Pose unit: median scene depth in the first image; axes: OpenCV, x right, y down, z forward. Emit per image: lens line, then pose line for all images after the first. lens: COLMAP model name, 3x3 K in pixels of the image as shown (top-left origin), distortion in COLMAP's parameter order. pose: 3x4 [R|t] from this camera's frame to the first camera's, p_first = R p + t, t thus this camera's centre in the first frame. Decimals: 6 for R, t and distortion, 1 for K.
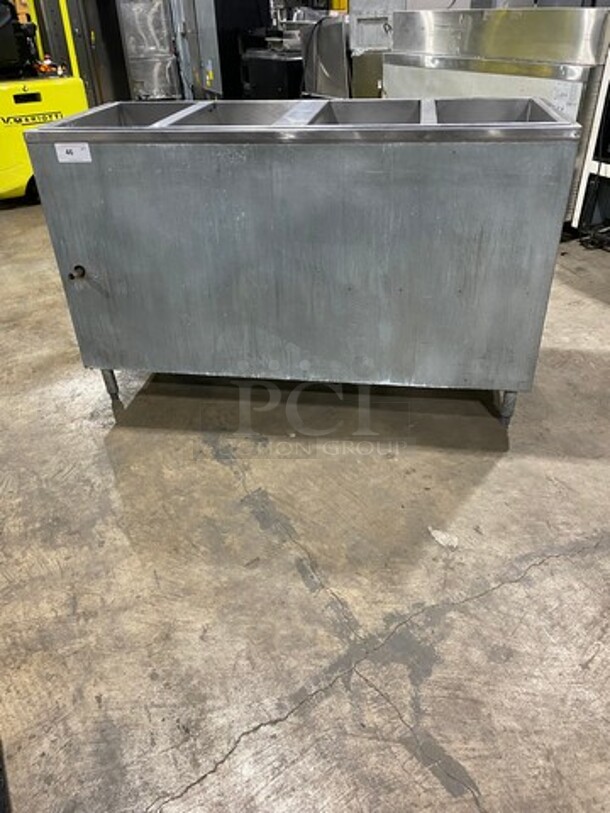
lens RADIAL K [[614.7, 0, 300.4], [0, 614.7, 407.3], [0, 0, 1]] dist [0.004303, 0.004342]
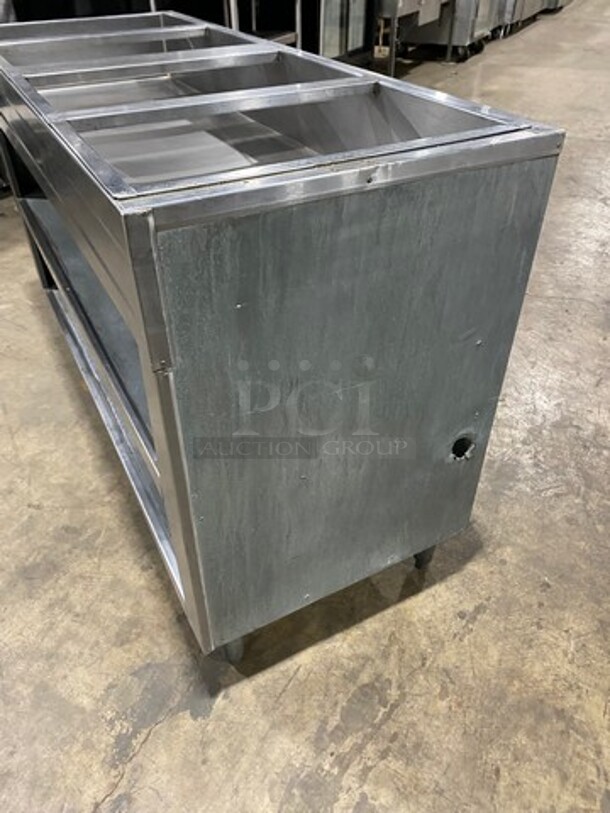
lens RADIAL K [[614.7, 0, 300.4], [0, 614.7, 407.3], [0, 0, 1]] dist [0.004303, 0.004342]
pose [[-0.609202, -0.462462, 0.644207, -0.635767], [0.456326, 0.459949, 0.761718, -0.698745], [-0.648568, 0.758008, -0.069169, 1.160742]]
